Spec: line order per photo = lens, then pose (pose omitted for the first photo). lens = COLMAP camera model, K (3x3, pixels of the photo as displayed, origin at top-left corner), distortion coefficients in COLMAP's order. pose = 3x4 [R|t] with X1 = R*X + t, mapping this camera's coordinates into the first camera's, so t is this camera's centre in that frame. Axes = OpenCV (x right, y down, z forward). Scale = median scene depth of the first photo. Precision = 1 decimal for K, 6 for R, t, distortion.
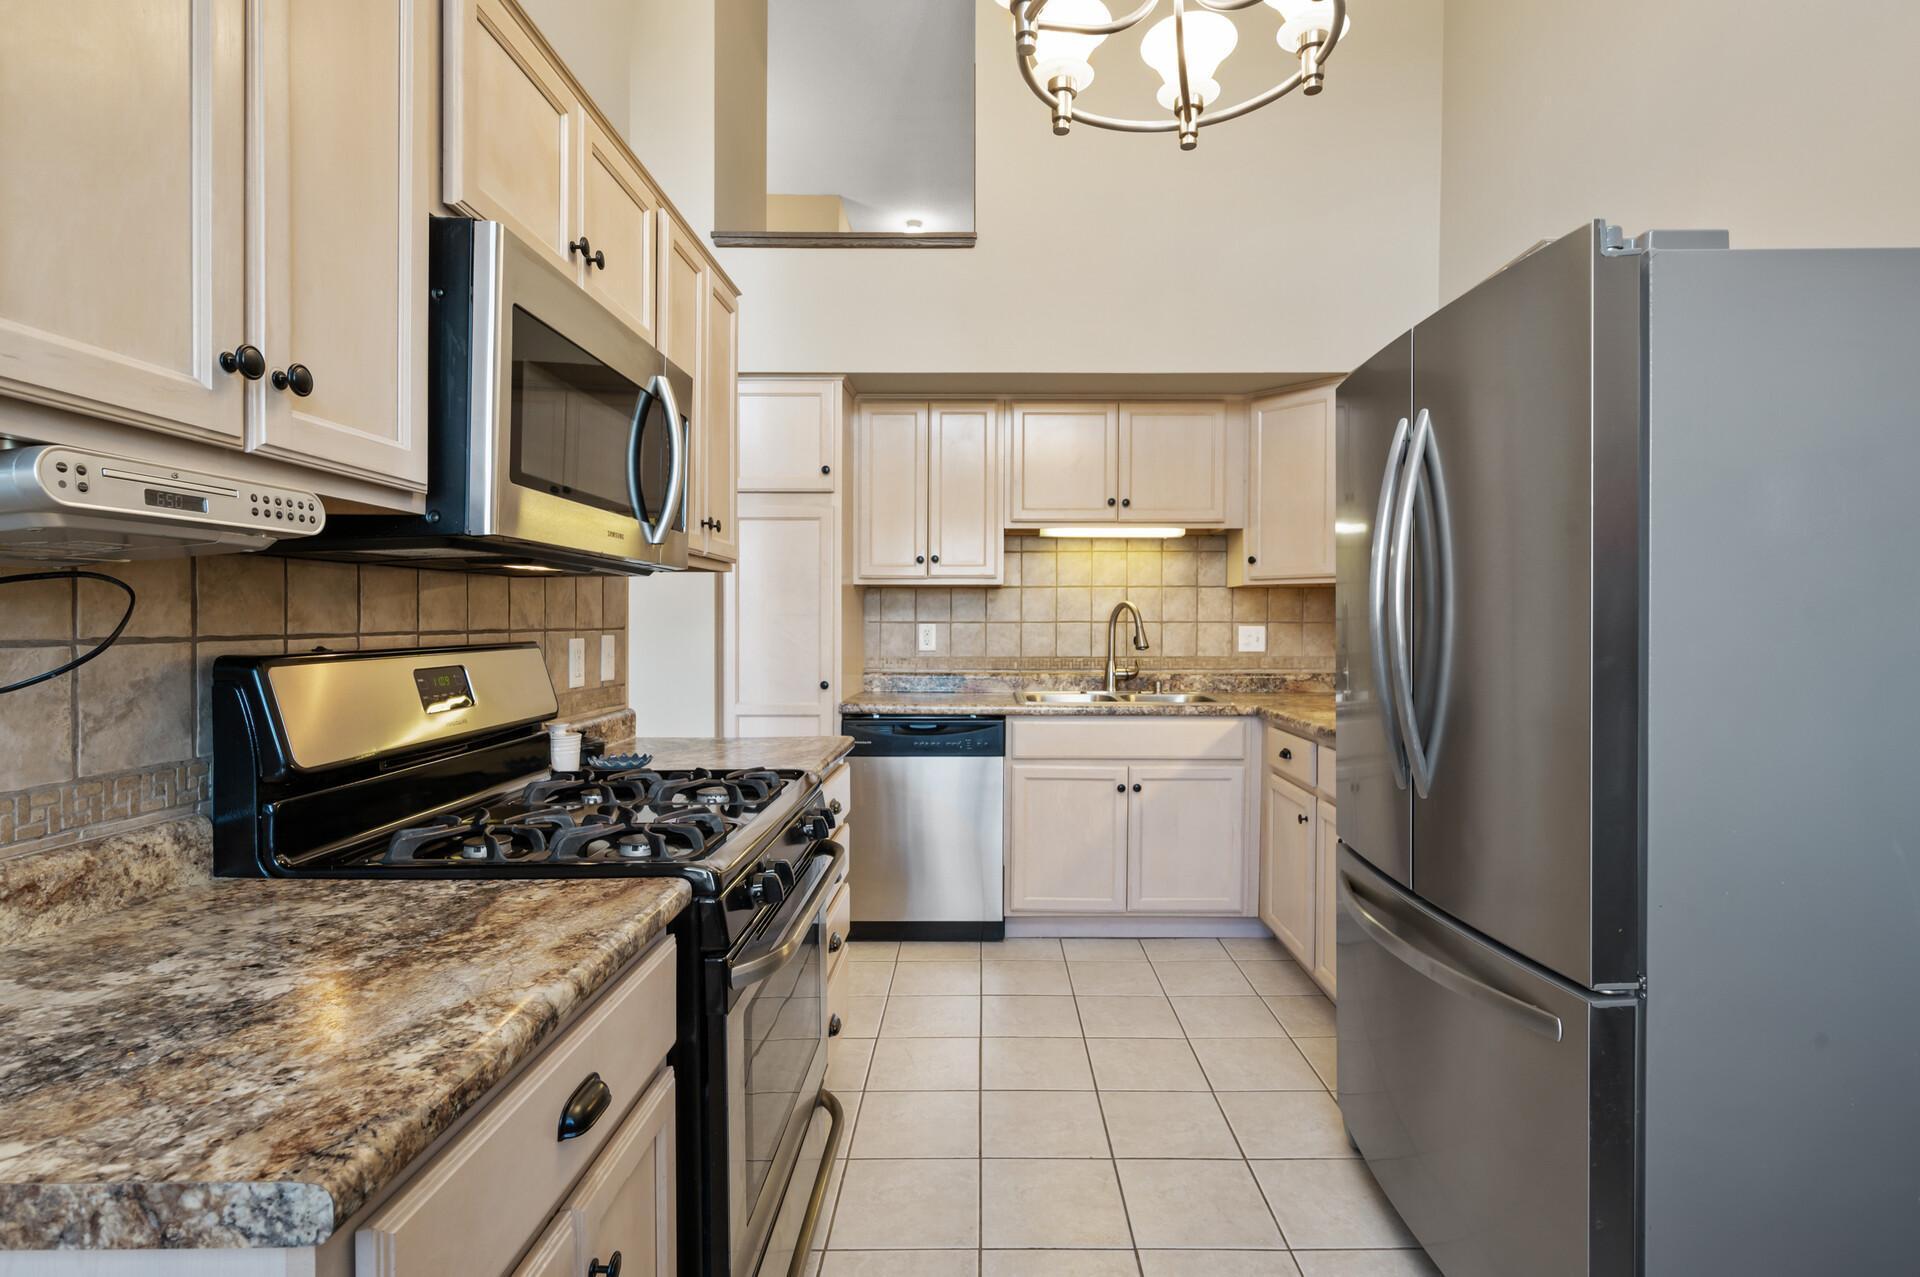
lens RADIAL K [[923.9, 0, 974.2], [0, 923.9, 630.7], [0, 0, 1]] dist [-0.001725, 0.000146]
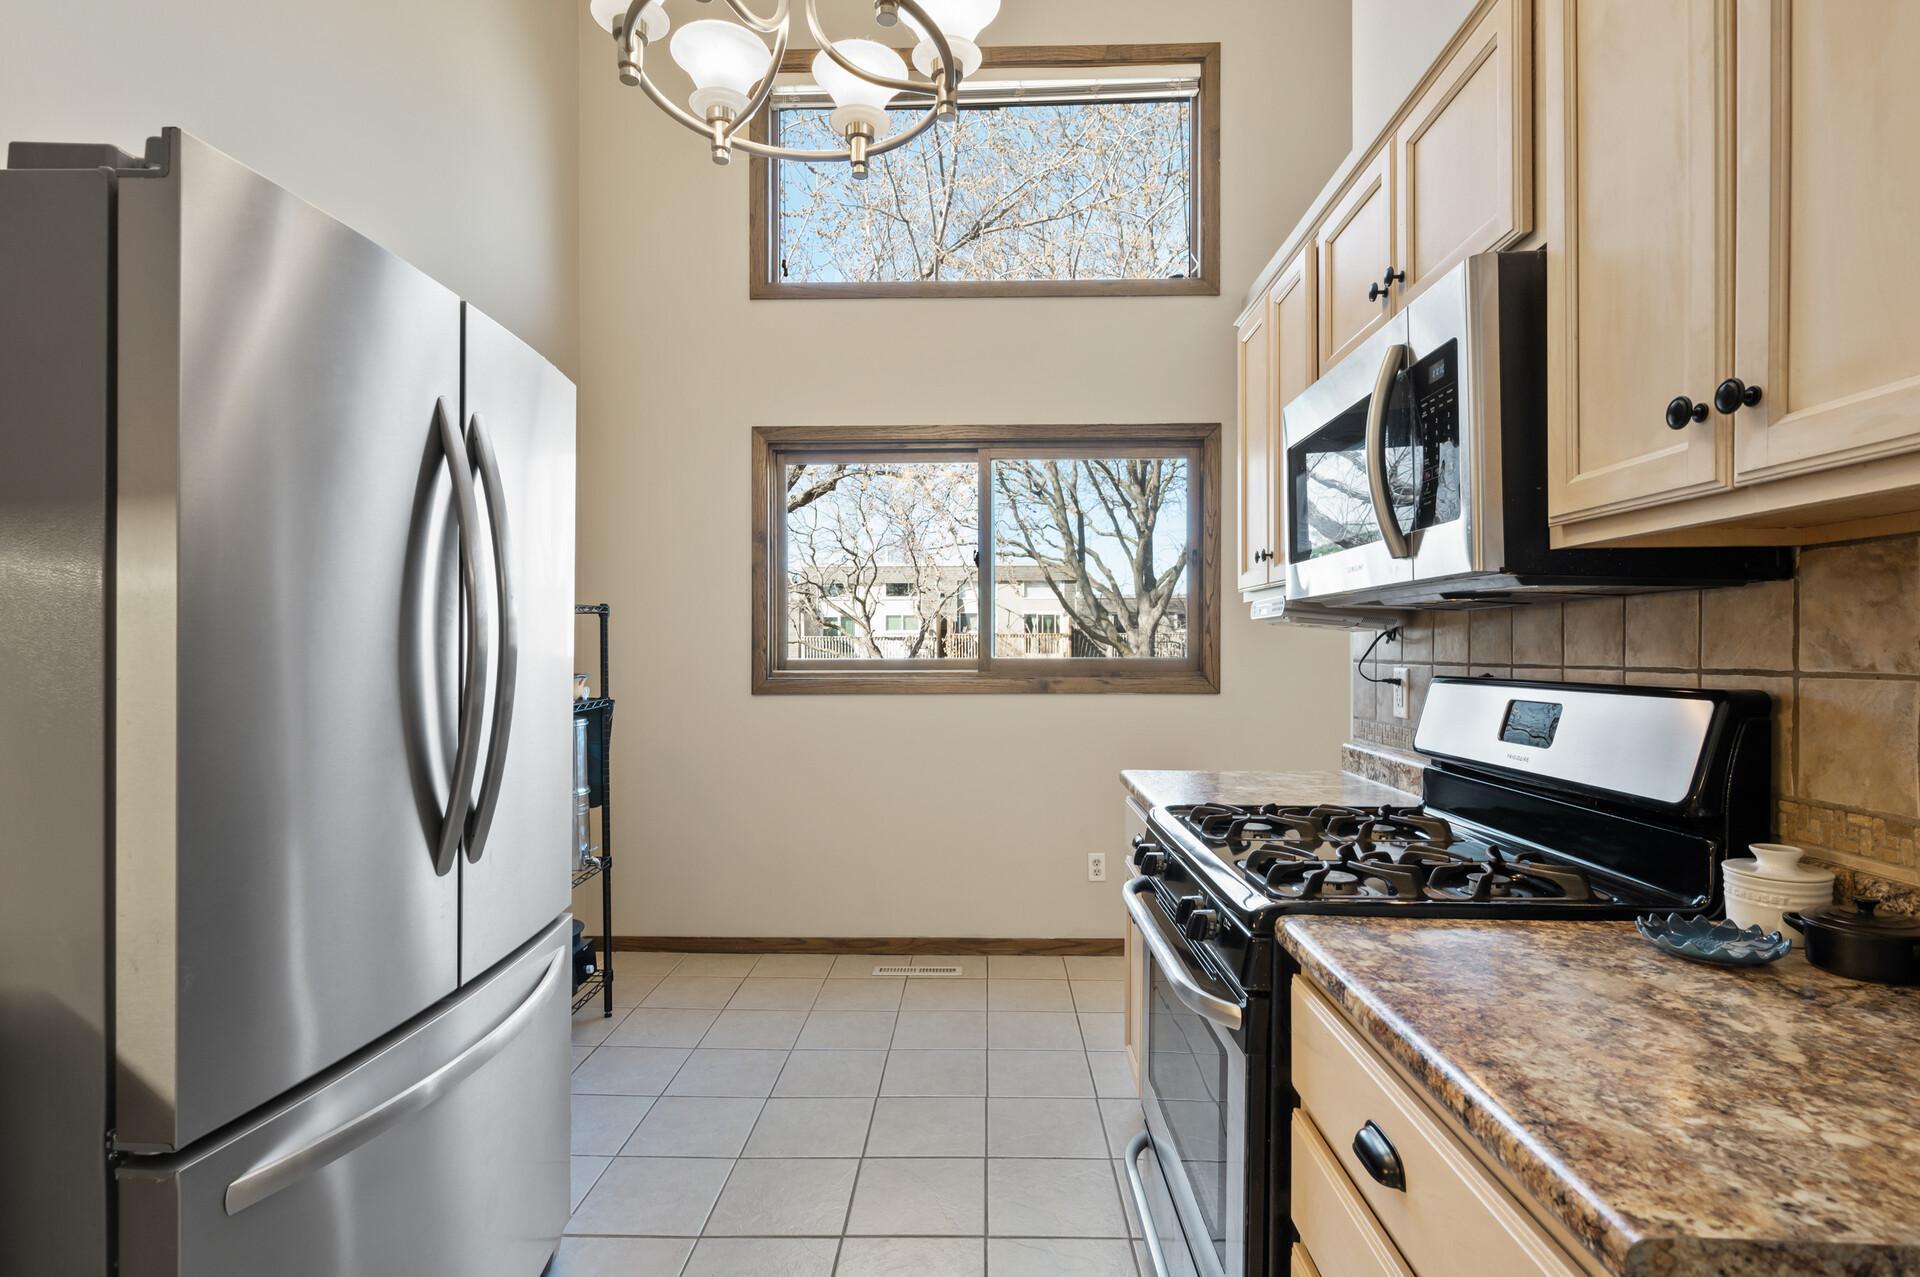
lens RADIAL K [[923.9, 0, 952.8], [0, 923.9, 645.7], [0, 0, 1]] dist [-0.001725, 0.000146]
pose [[-0.999898, -0.010594, 0.009594, 0.006608], [-0.010512, 0.999909, 0.008511, -0.017248], [-0.009683, 0.008409, -0.999918, 1.627257]]
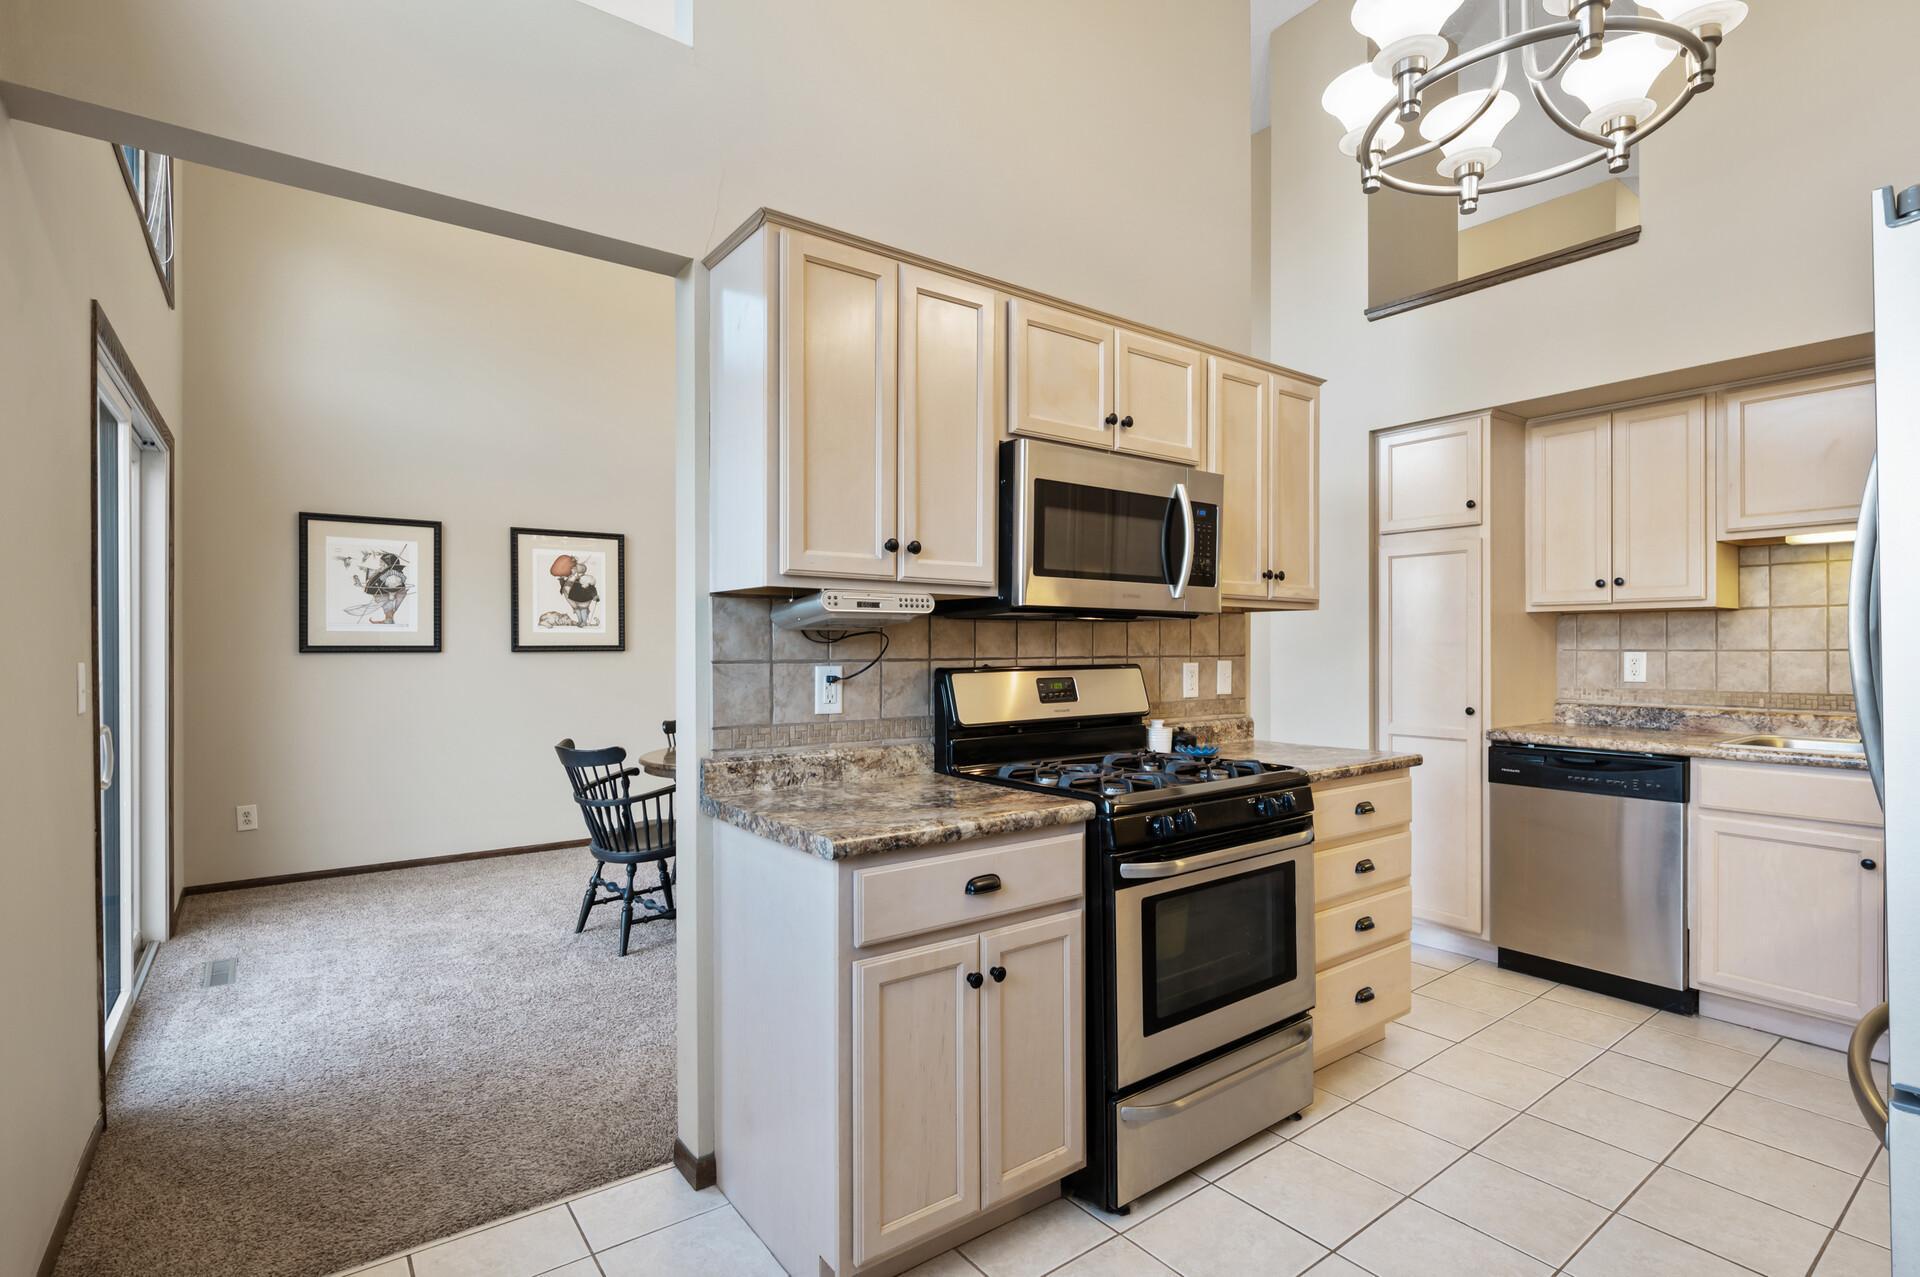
lens RADIAL K [[923.9, 0, 966.8], [0, 923.9, 643.9], [0, 0, 1]] dist [-0.001725, 0.000146]
pose [[0.600131, -0.004299, -0.799890, 0.582386], [-0.006657, 0.999924, -0.010369, -0.003843], [0.799874, 0.011548, 0.600057, -0.136671]]
